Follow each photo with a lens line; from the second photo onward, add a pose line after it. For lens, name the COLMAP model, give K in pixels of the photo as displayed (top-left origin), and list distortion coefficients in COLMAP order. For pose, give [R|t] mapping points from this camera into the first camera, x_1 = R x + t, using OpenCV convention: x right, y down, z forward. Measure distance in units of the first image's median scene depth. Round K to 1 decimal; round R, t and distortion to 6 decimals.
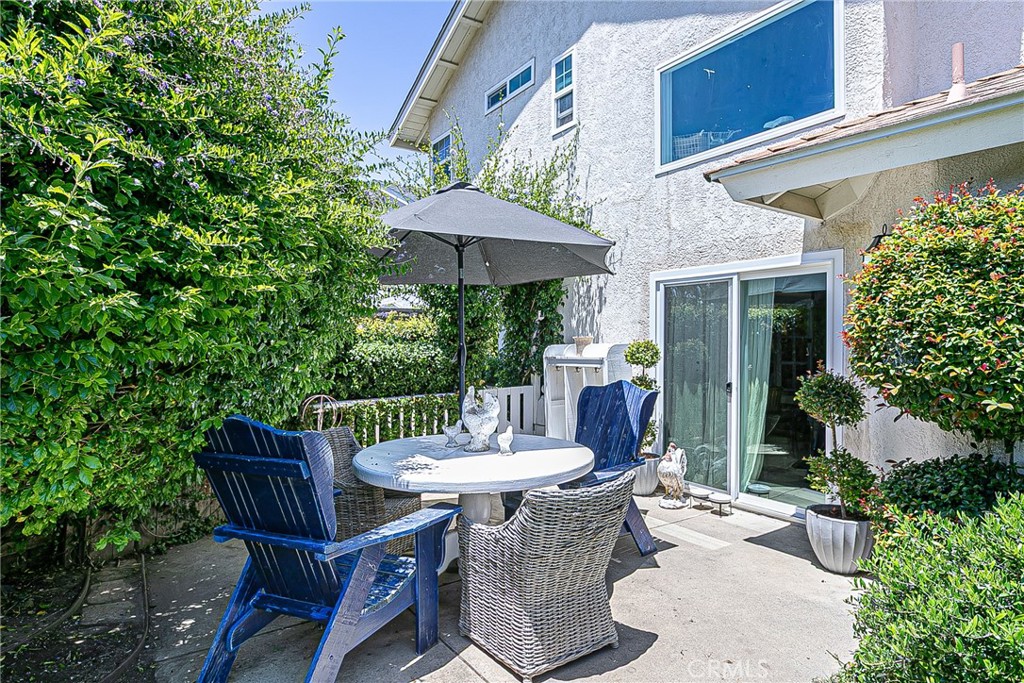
lens RADIAL K [[582.6, 0, 507.2], [0, 582.6, 339.2], [0, 0, 1]] dist [0.001685, -0.001551]
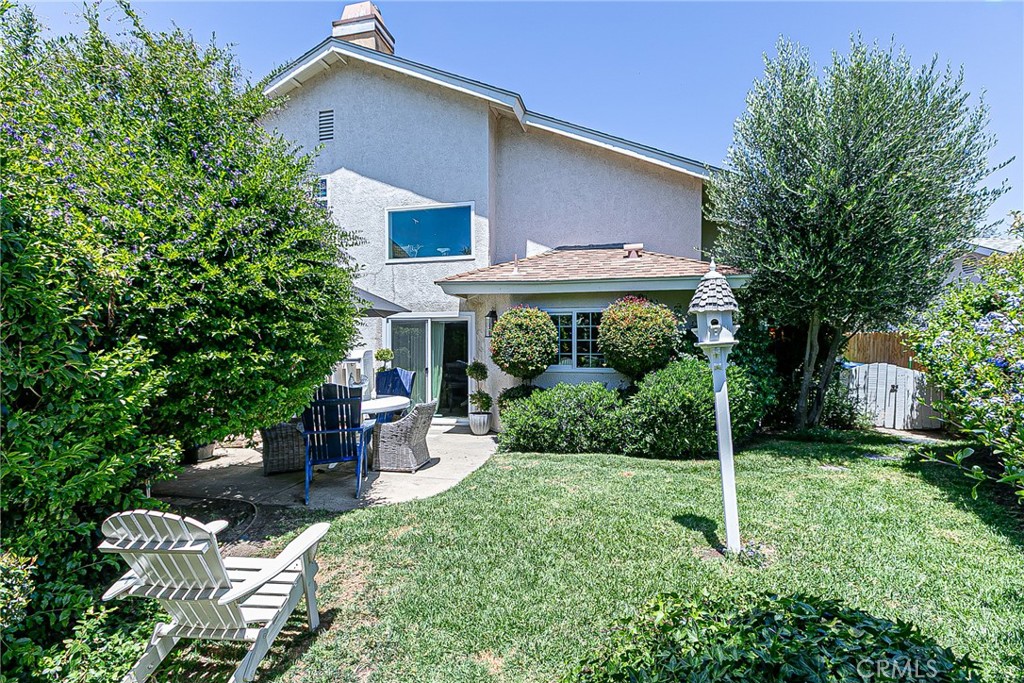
lens RADIAL K [[477.5, 0, 510.3], [0, 477.5, 344.6], [0, 0, 1]] dist [-0.004474, -0.001254]
pose [[0.727999, -0.011329, 0.685484, -0.671284], [0.000935, 0.999879, 0.015532, -0.042132], [-0.685577, -0.010667, 0.727922, -0.563112]]
